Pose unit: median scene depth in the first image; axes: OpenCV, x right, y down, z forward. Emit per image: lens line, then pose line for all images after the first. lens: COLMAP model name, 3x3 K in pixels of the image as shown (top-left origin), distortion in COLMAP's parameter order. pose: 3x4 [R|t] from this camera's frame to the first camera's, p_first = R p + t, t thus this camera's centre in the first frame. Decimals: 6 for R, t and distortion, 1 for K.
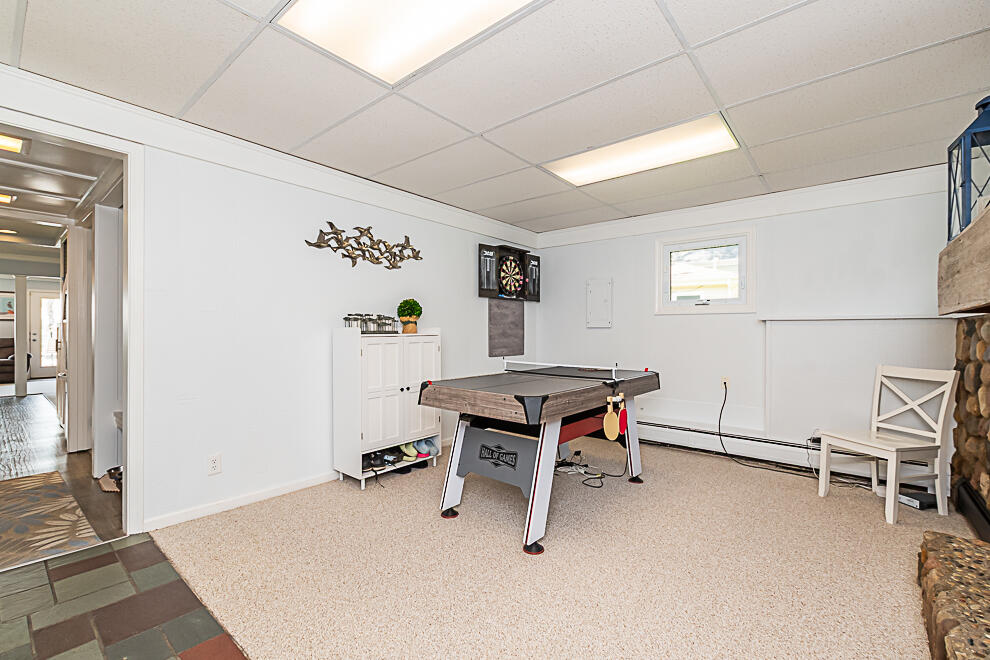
lens RADIAL K [[429.6, 0, 496.1], [0, 429.6, 326.5], [0, 0, 1]] dist [0.001502, -0.000154]
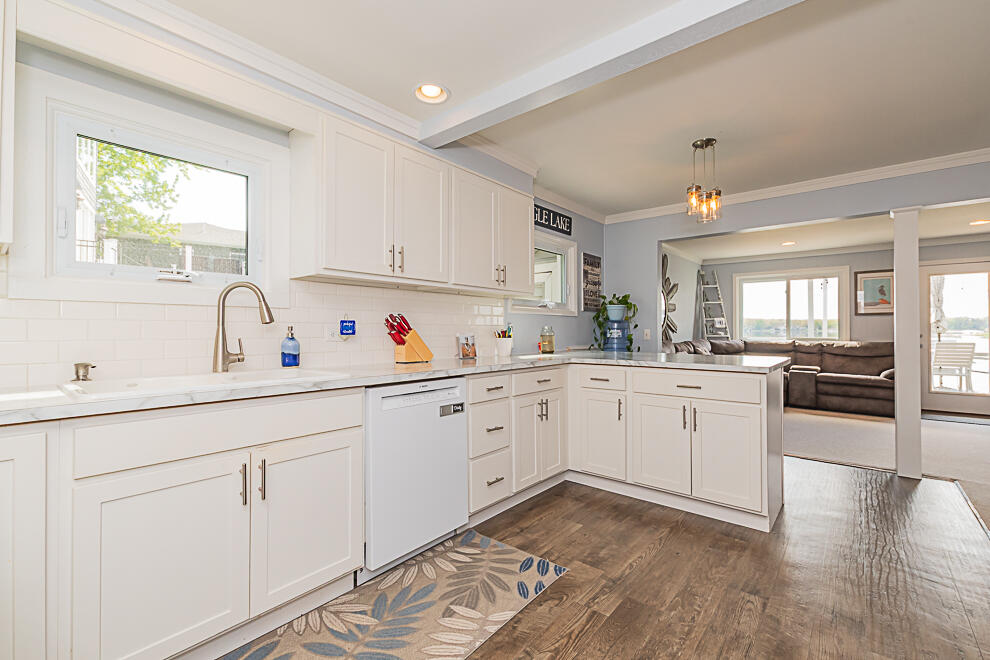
lens RADIAL K [[429.6, 0, 496.1], [0, 429.6, 326.5], [0, 0, 1]] dist [0.001502, -0.000154]
pose [[-0.006379, -0.006942, -0.999956, -0.448041], [0.009680, 0.999929, -0.007003, 0.002496], [0.999933, -0.009724, -0.006311, 0.391537]]
